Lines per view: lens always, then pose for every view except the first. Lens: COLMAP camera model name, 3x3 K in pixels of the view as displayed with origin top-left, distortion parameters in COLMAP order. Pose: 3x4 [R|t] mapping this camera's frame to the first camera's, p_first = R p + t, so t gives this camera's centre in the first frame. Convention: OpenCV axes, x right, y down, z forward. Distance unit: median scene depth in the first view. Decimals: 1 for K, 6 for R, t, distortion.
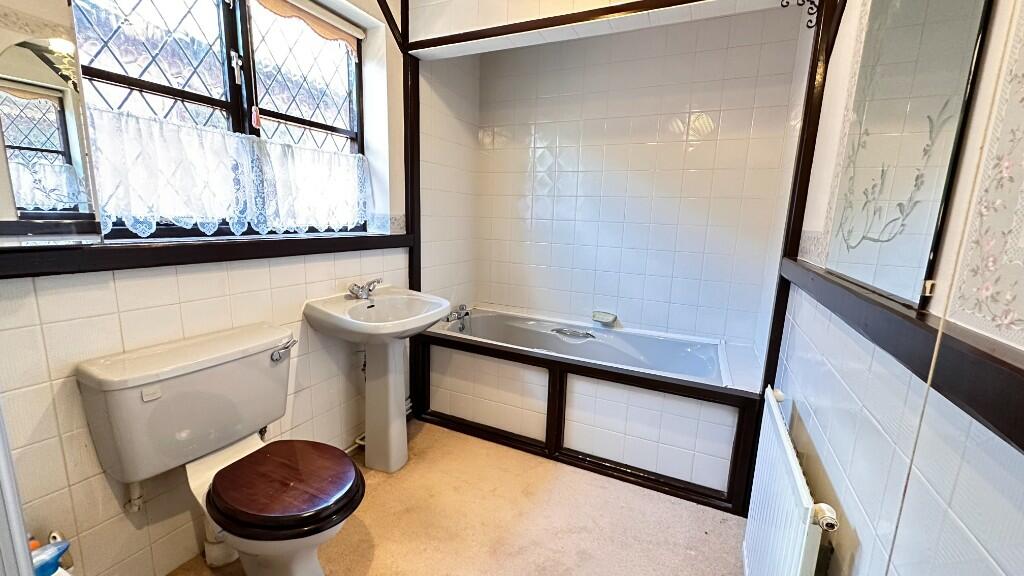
lens RADIAL K [[406.0, 0, 515.7], [0, 406.0, 287.6], [0, 0, 1]] dist [-0.003105, 0.000208]
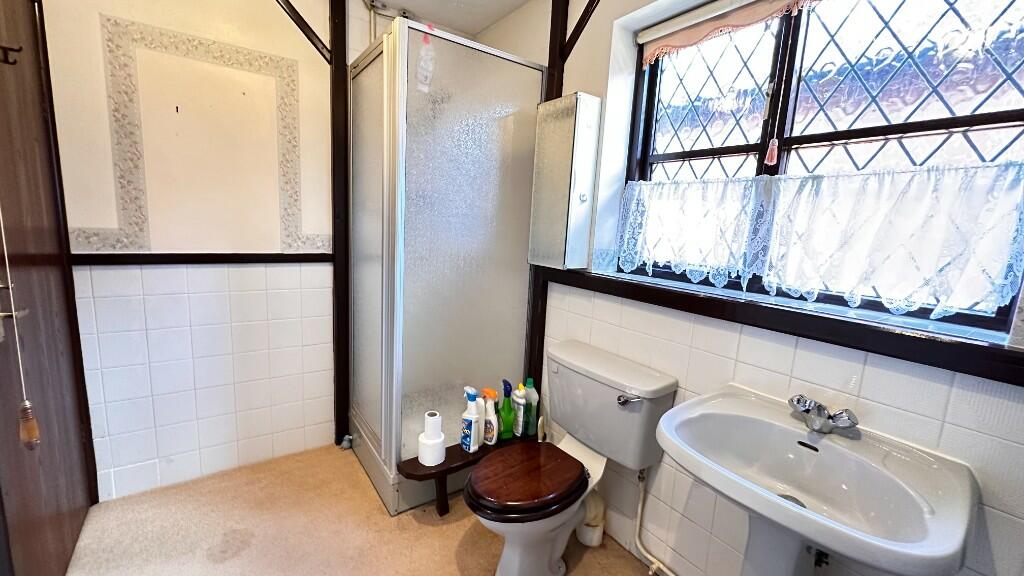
lens RADIAL K [[406.0, 0, 515.7], [0, 406.0, 287.6], [0, 0, 1]] dist [-0.003105, 0.000208]
pose [[-0.478024, 0.070289, -0.875530, 0.354904], [-0.224619, 0.953865, 0.199216, -0.215438], [0.849140, 0.291891, -0.440183, 1.046264]]
